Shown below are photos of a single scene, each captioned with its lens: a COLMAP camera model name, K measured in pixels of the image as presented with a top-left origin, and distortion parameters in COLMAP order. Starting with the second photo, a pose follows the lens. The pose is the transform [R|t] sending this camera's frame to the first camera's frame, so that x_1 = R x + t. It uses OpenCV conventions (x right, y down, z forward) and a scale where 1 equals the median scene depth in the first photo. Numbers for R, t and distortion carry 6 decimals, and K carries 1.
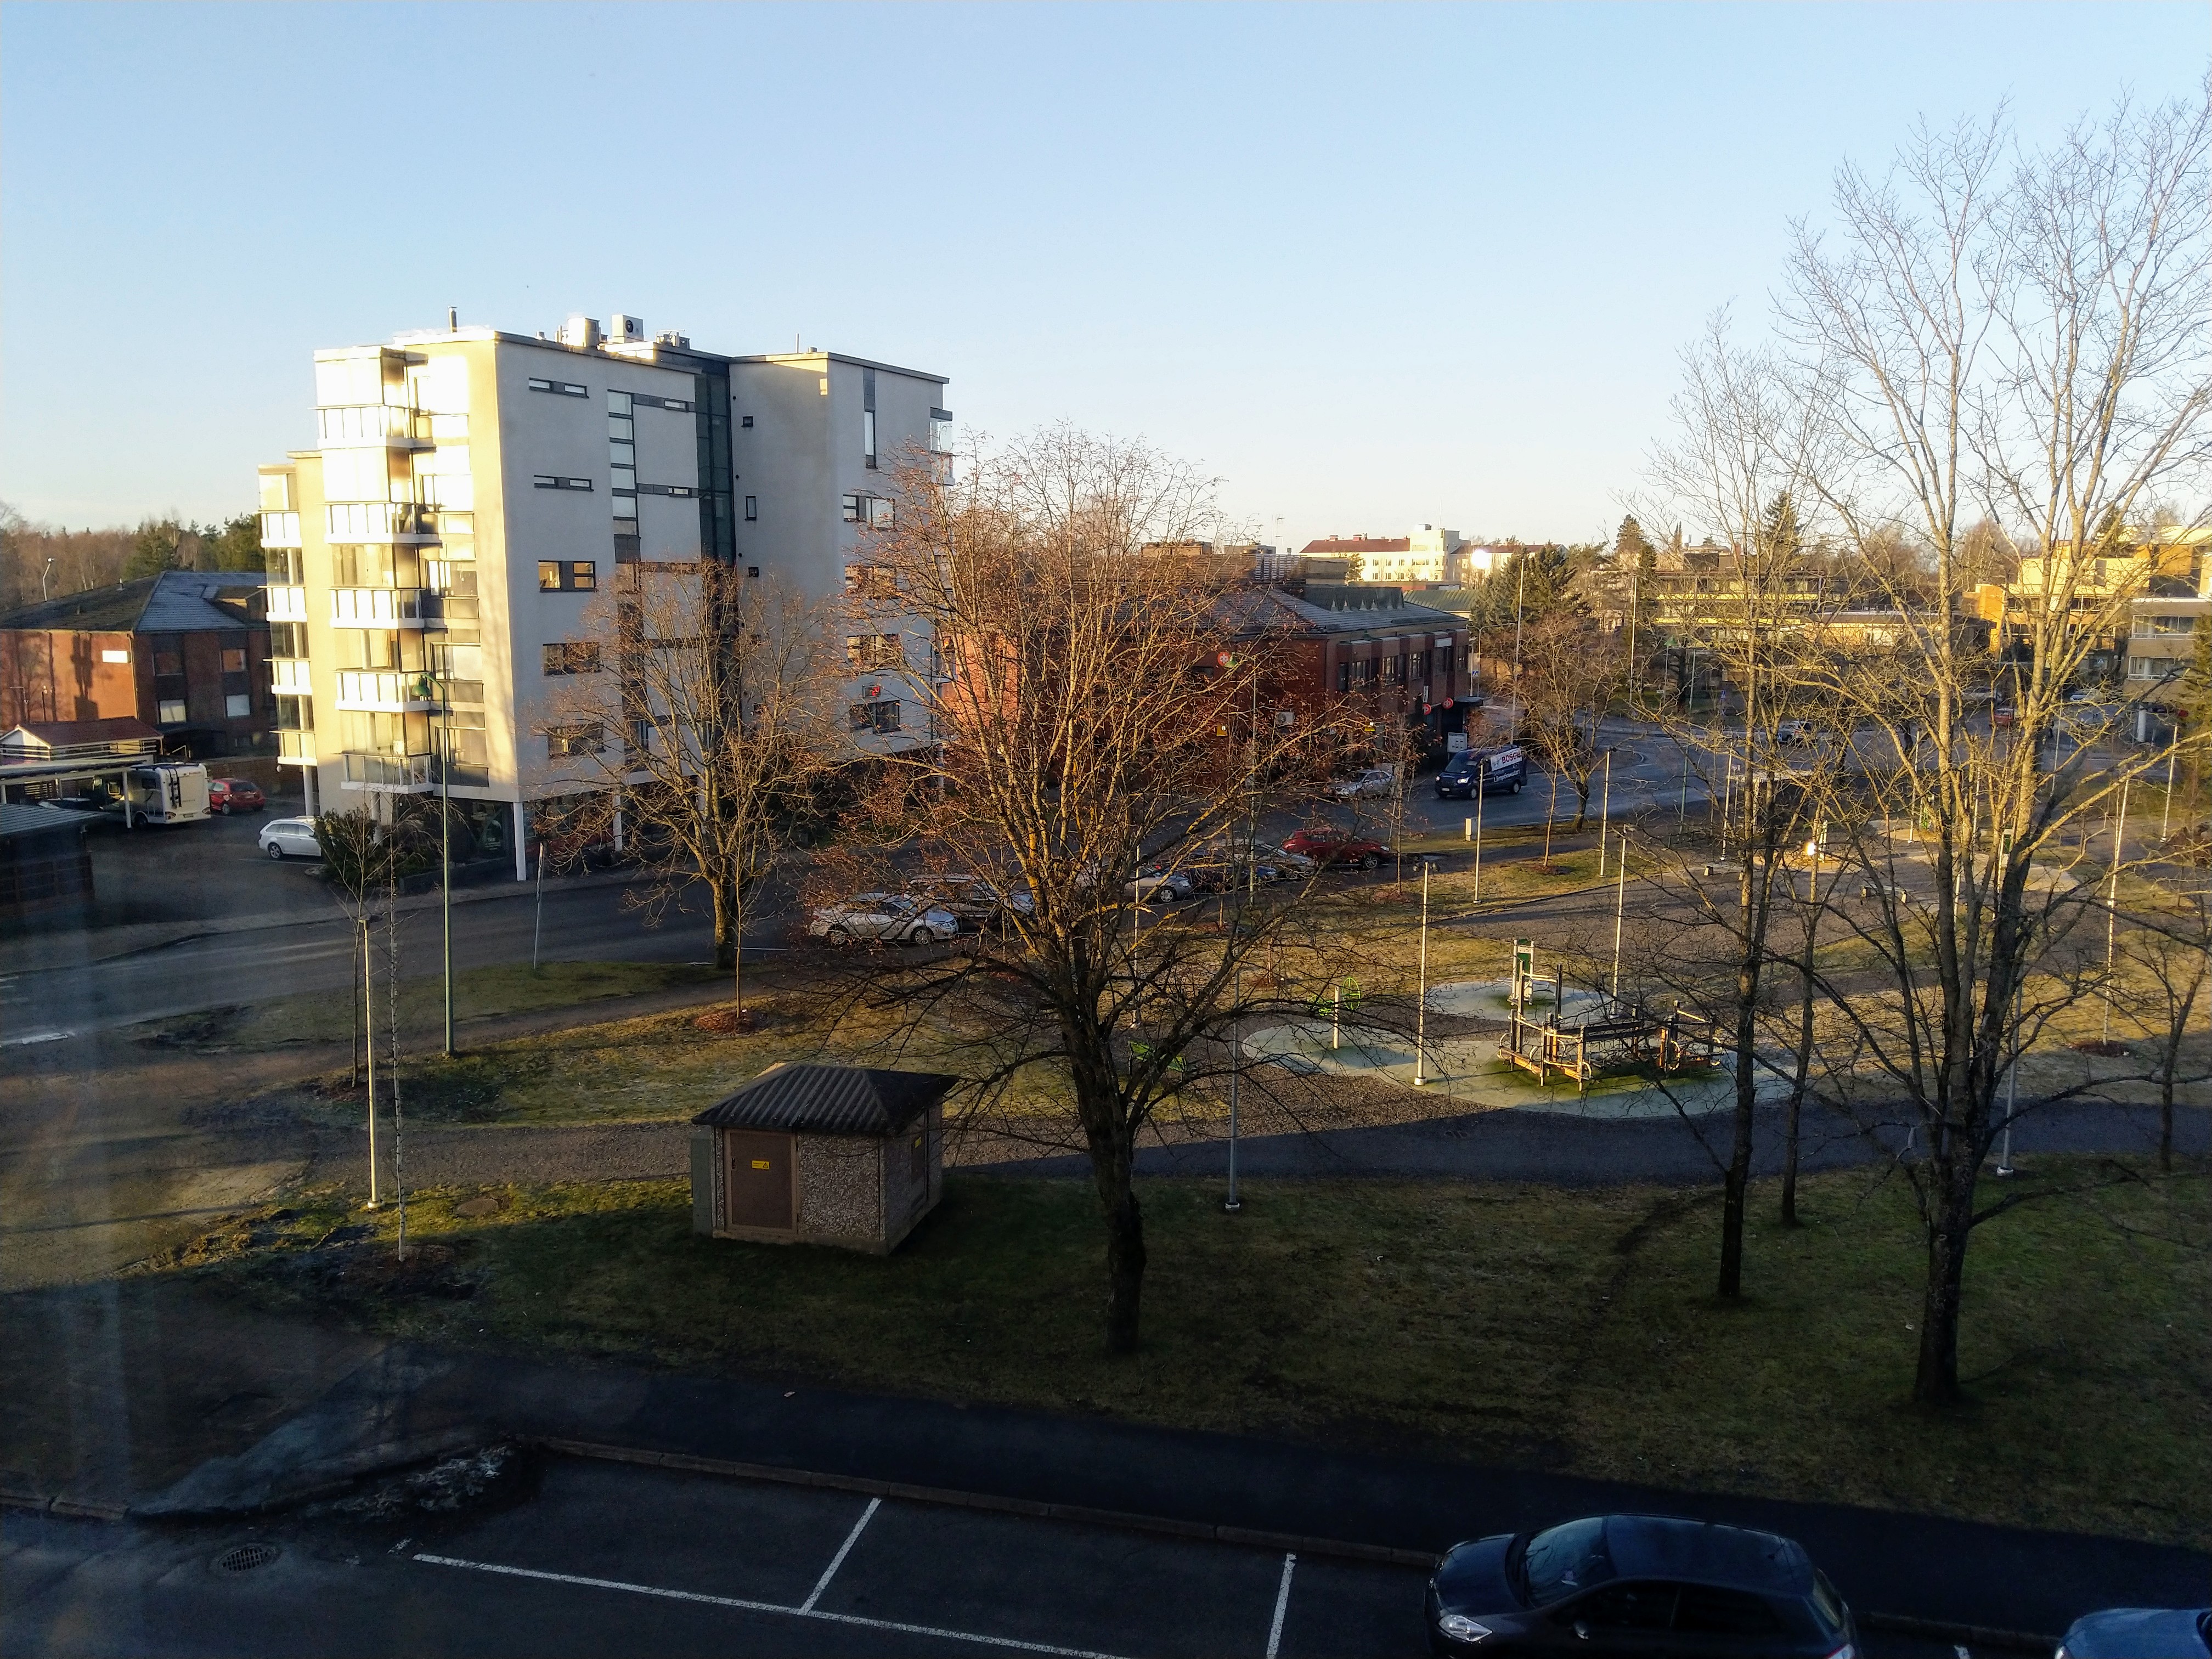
lens RADIAL K [[1701.0, 0, 1093.3], [0, 1701.0, 841.4], [0, 0, 1]] dist [0.007654, 0.005167]
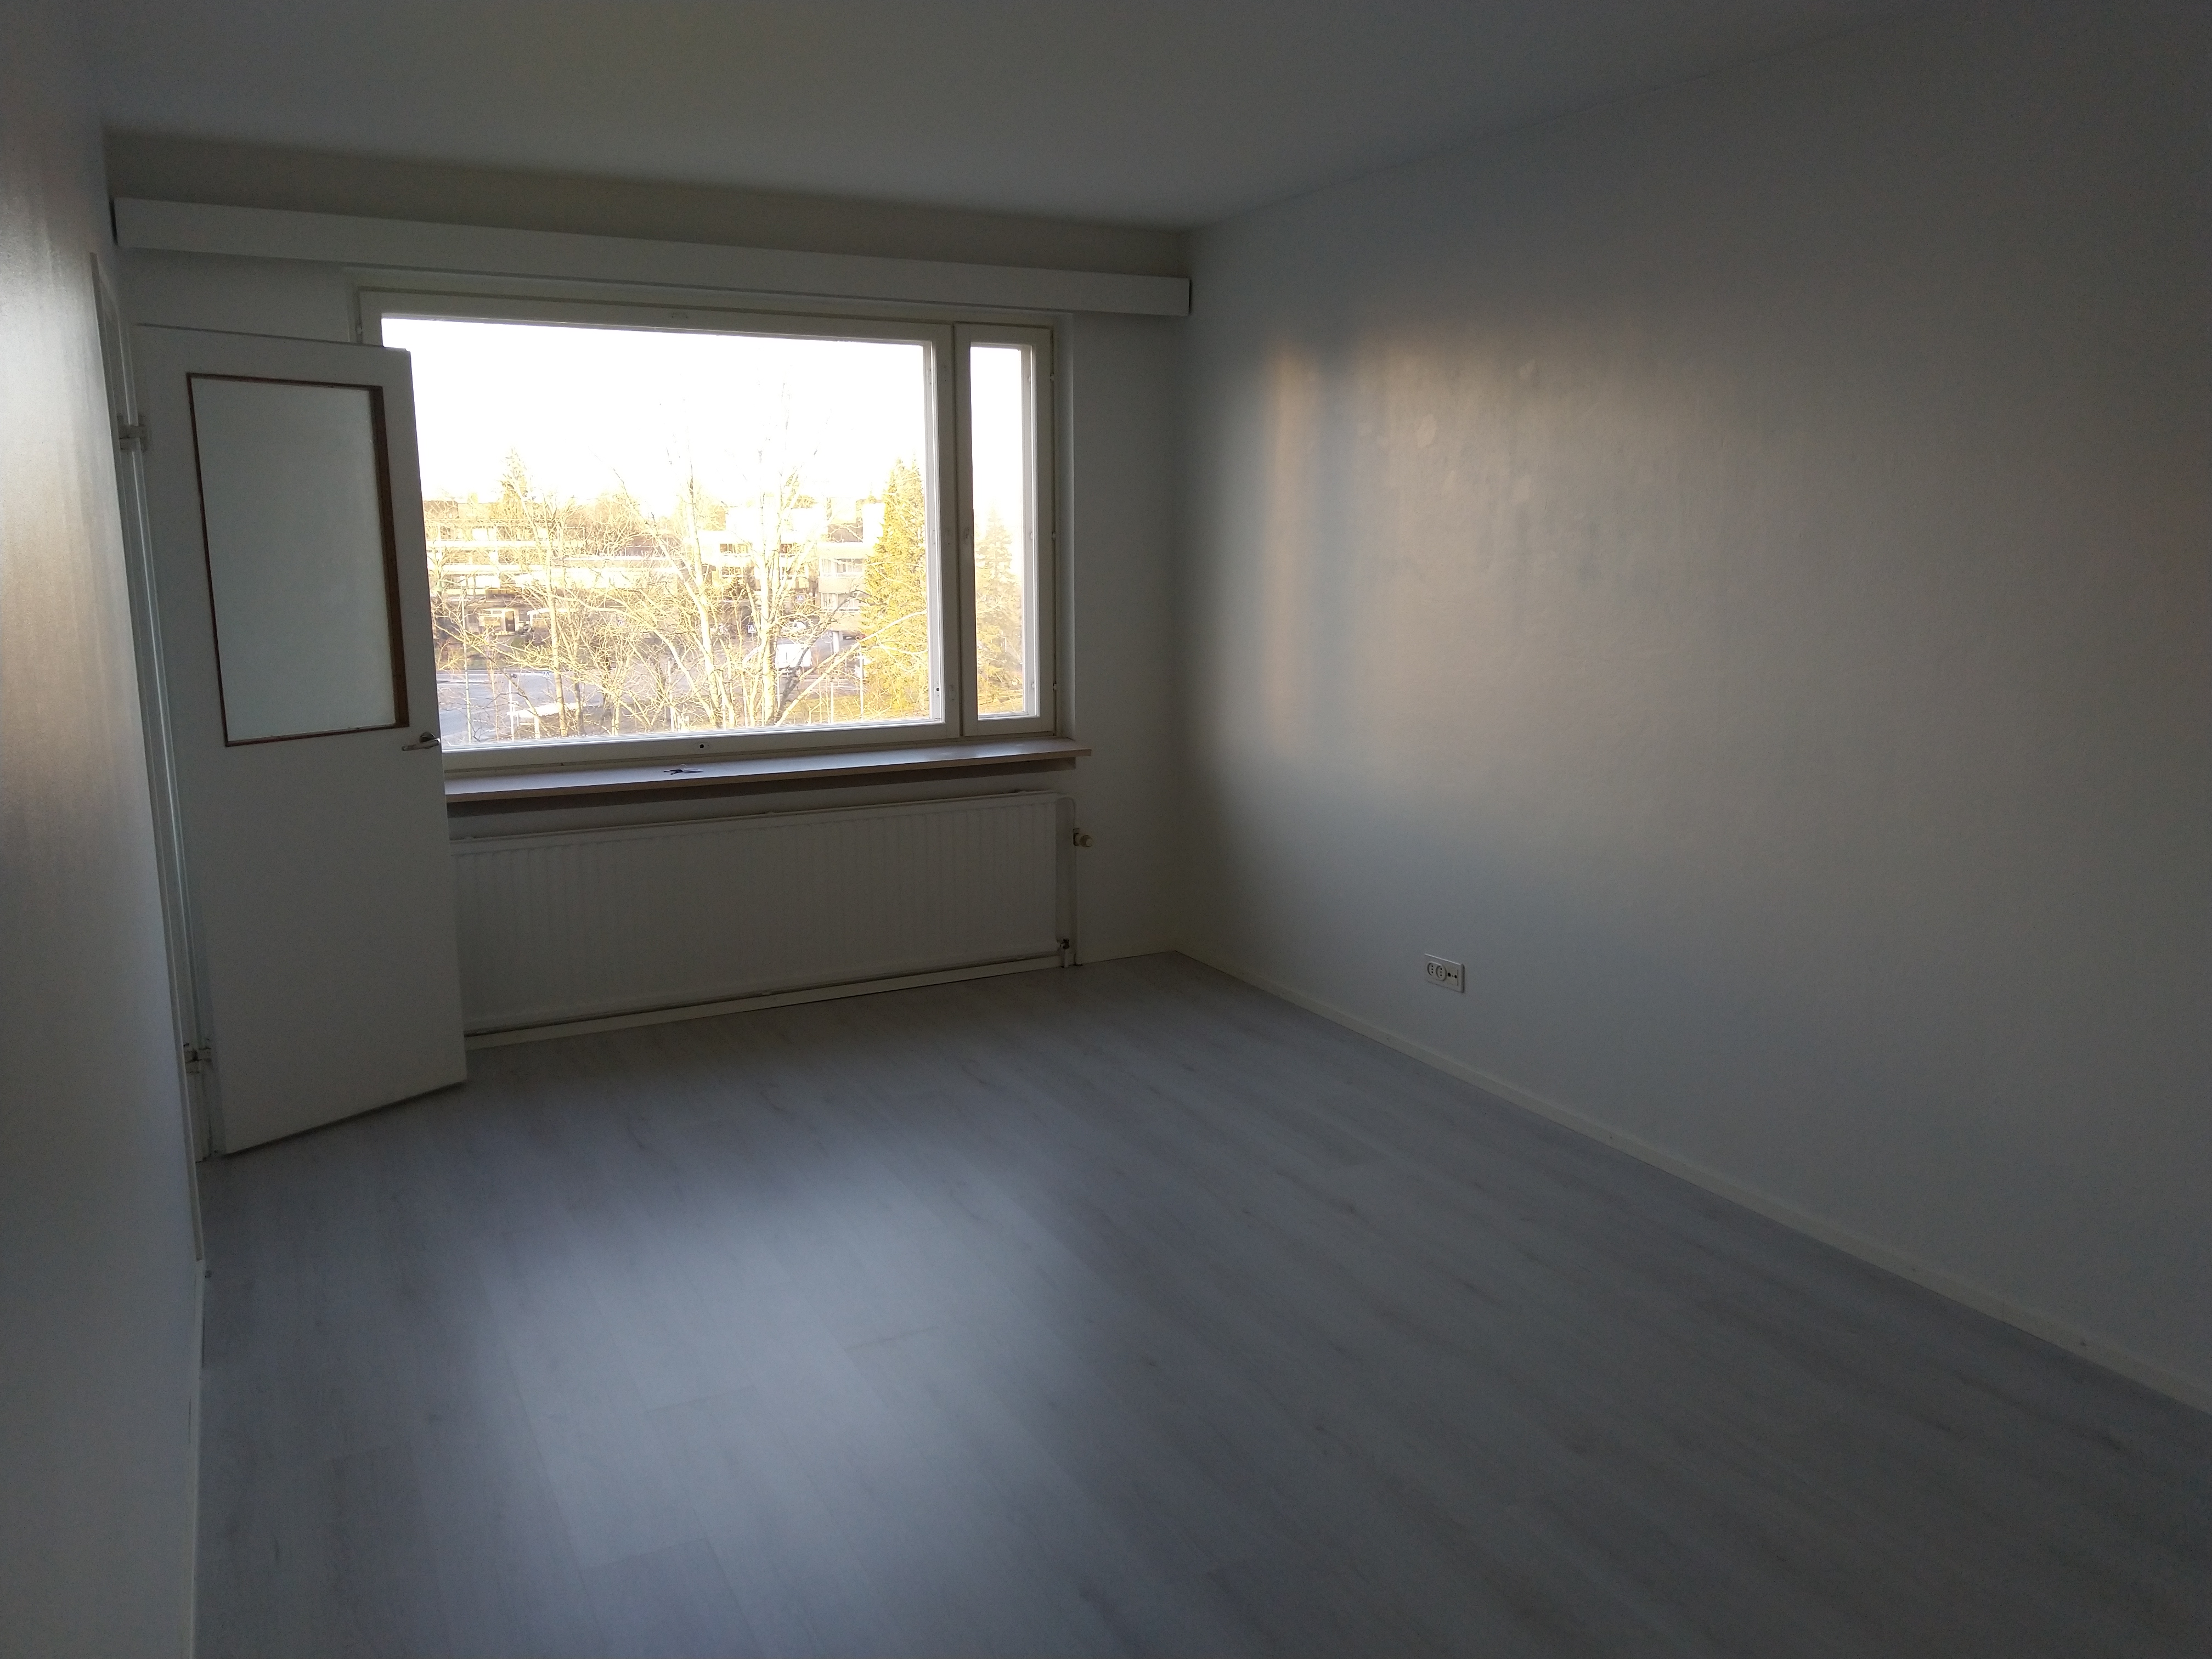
lens RADIAL K [[1701.0, 0, 1093.3], [0, 1701.0, 841.4], [0, 0, 1]] dist [0.007654, 0.005167]
pose [[0.763958, -0.117586, 0.634462, -0.101629], [0.099014, 0.992973, 0.064806, 0.028170], [-0.637624, 0.013312, 0.770233, -0.158967]]
